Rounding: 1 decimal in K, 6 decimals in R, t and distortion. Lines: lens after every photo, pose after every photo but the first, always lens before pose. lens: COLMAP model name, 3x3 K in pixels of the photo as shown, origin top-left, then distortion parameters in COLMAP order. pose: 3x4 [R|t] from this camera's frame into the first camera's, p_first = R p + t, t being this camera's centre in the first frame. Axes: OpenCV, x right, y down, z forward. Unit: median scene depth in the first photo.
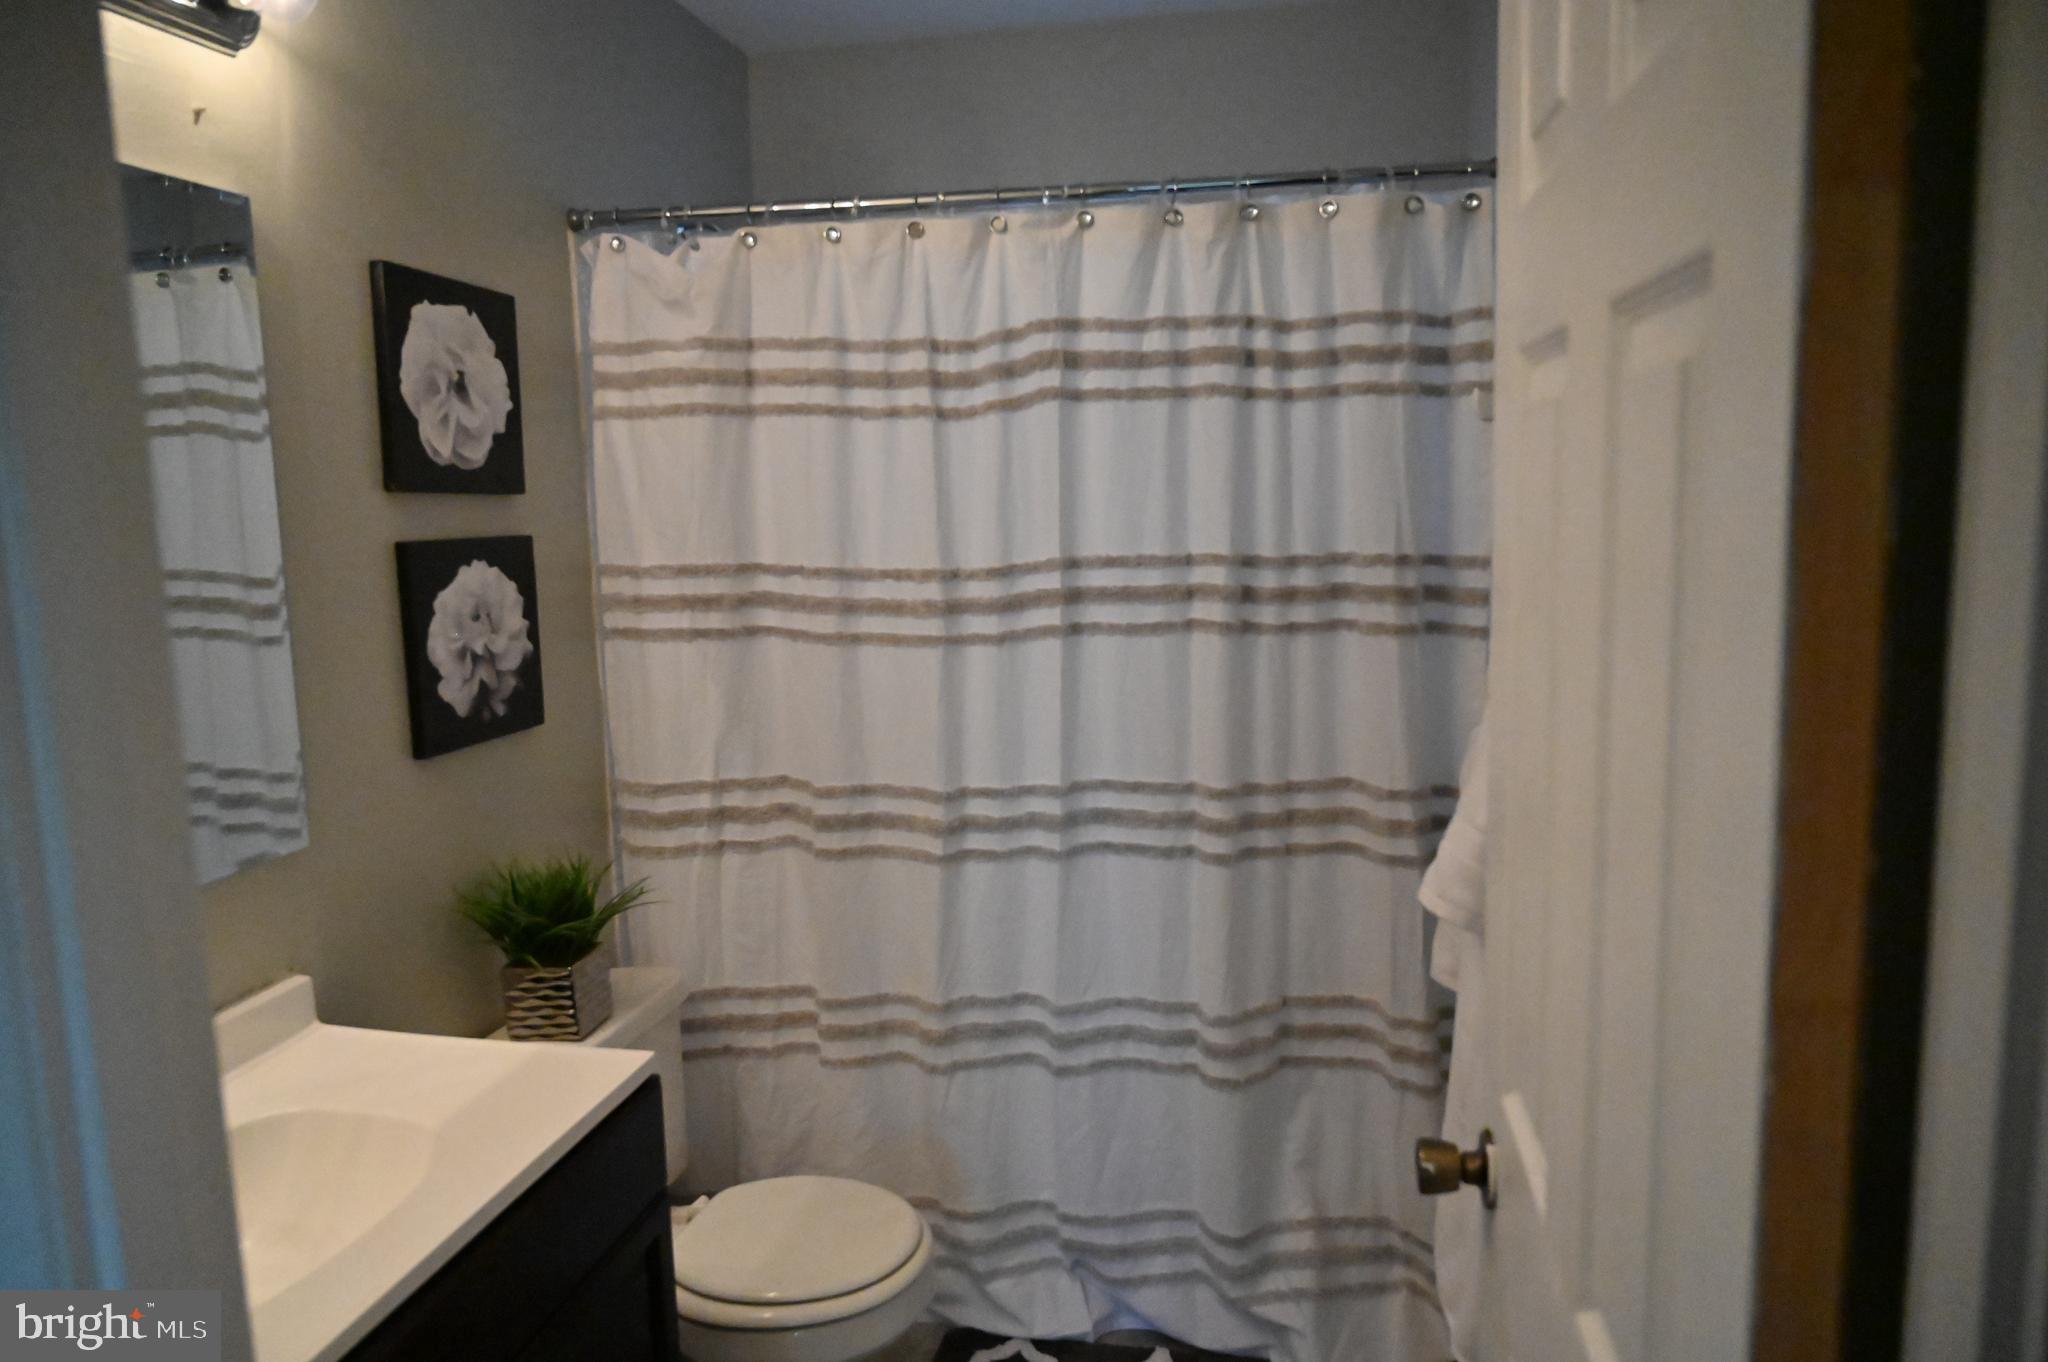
lens RADIAL K [[1345.9, 0, 1024.0], [0, 1345.9, 681.0], [0, 0, 1]] dist [-0.010433, -0.001112]
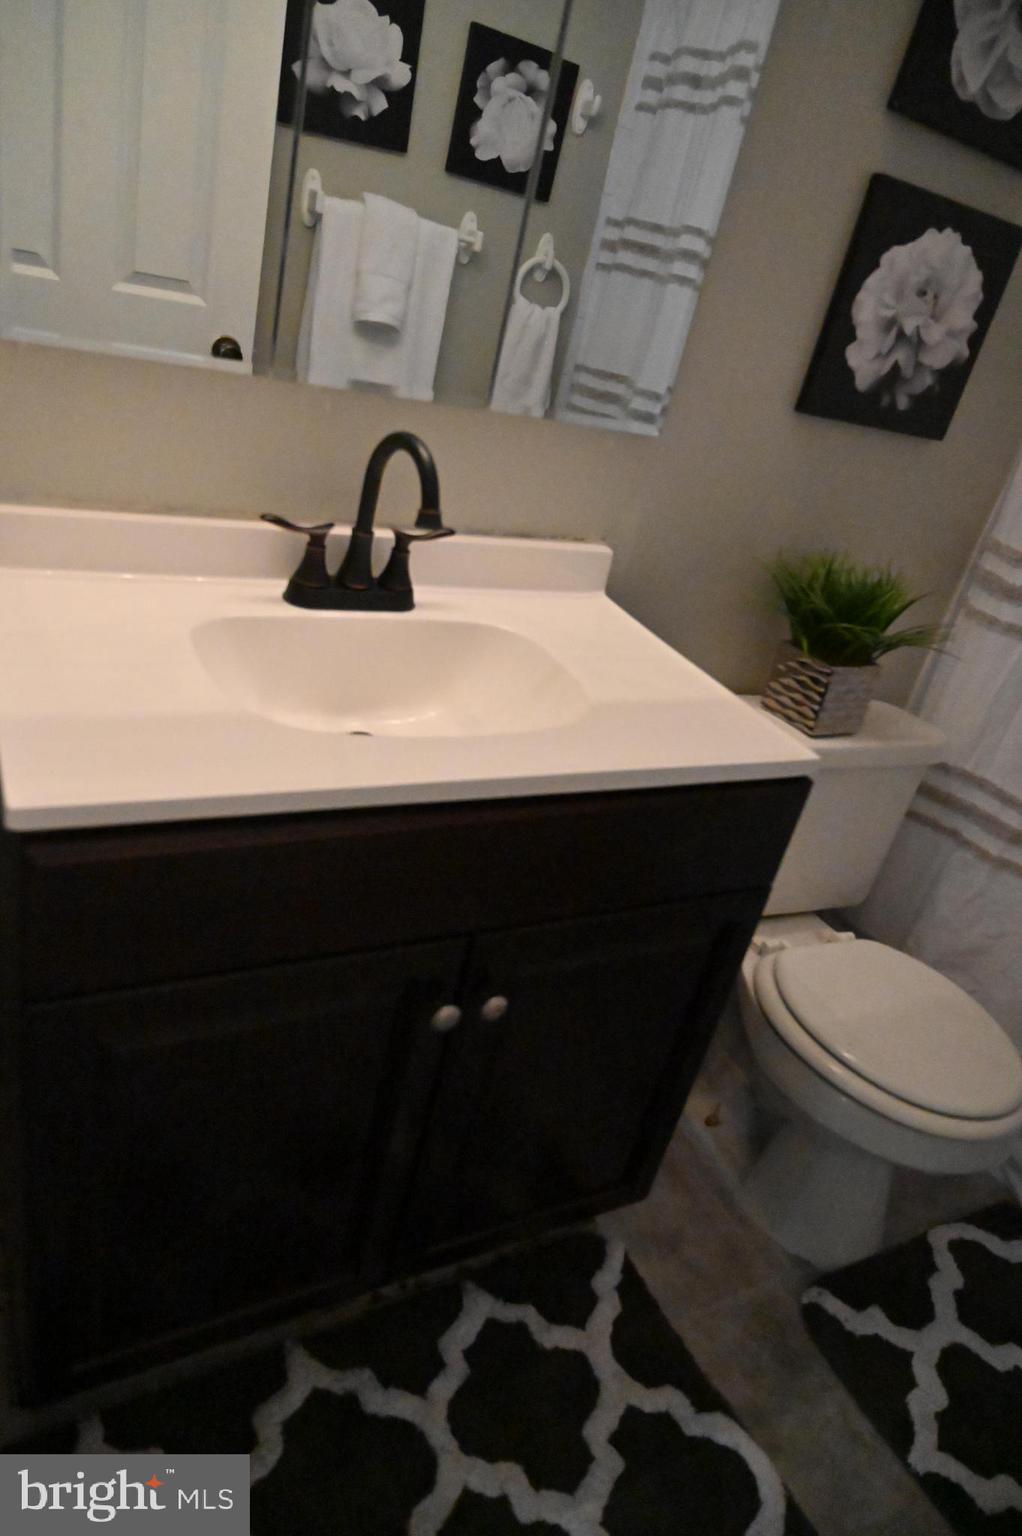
lens RADIAL K [[1009.4, 0, 517.8], [0, 1009.4, 764.9], [0, 0, 1]] dist [-0.010433, -0.001112]
pose [[0.611060, 0.496722, -0.616338, 0.021128], [-0.336248, 0.867755, 0.365976, 0.078060], [0.716619, -0.016391, 0.697273, 0.294828]]
